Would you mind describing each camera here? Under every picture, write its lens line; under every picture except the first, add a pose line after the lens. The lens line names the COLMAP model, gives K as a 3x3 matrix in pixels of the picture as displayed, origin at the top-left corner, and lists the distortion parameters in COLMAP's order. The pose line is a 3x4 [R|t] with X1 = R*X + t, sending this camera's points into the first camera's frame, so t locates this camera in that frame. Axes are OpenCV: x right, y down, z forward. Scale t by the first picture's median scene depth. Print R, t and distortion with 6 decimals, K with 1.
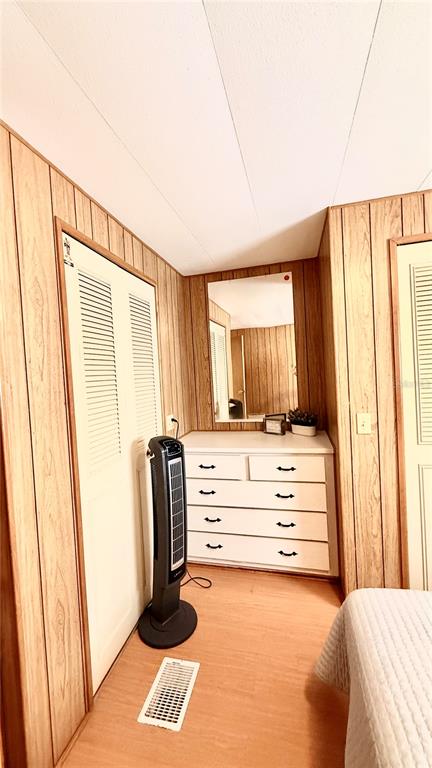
lens RADIAL K [[306.2, 0, 215.5], [0, 306.2, 381.3], [0, 0, 1]] dist [0.000366, 0.000574]
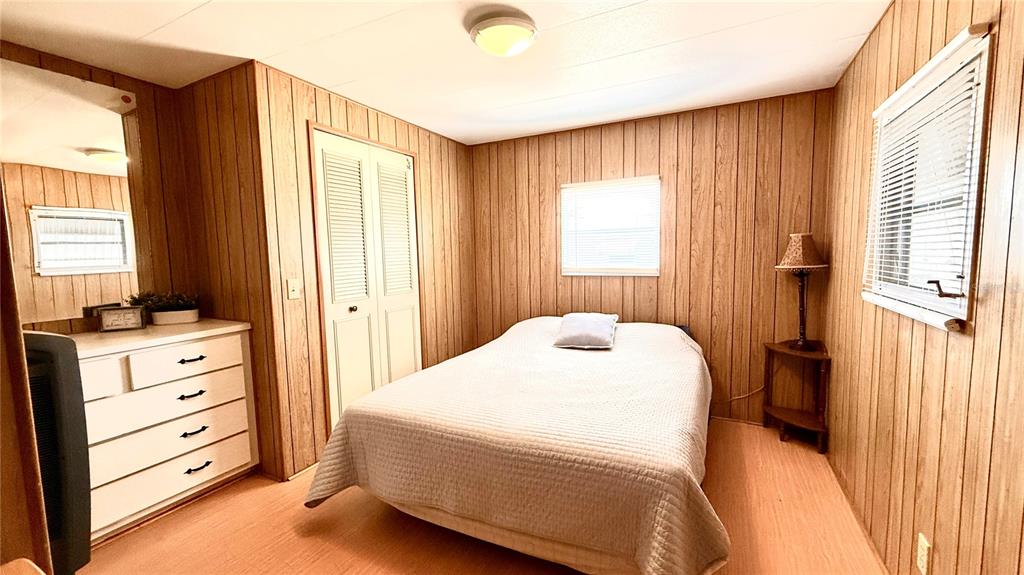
lens RADIAL K [[408.3, 0, 514.8], [0, 408.3, 290.3], [0, 0, 1]] dist [0.000366, 0.000574]
pose [[0.215812, -0.036879, 0.975738, -0.695173], [0.035808, 0.998913, 0.029835, 0.126512], [-0.975778, 0.028500, 0.216898, -0.031342]]
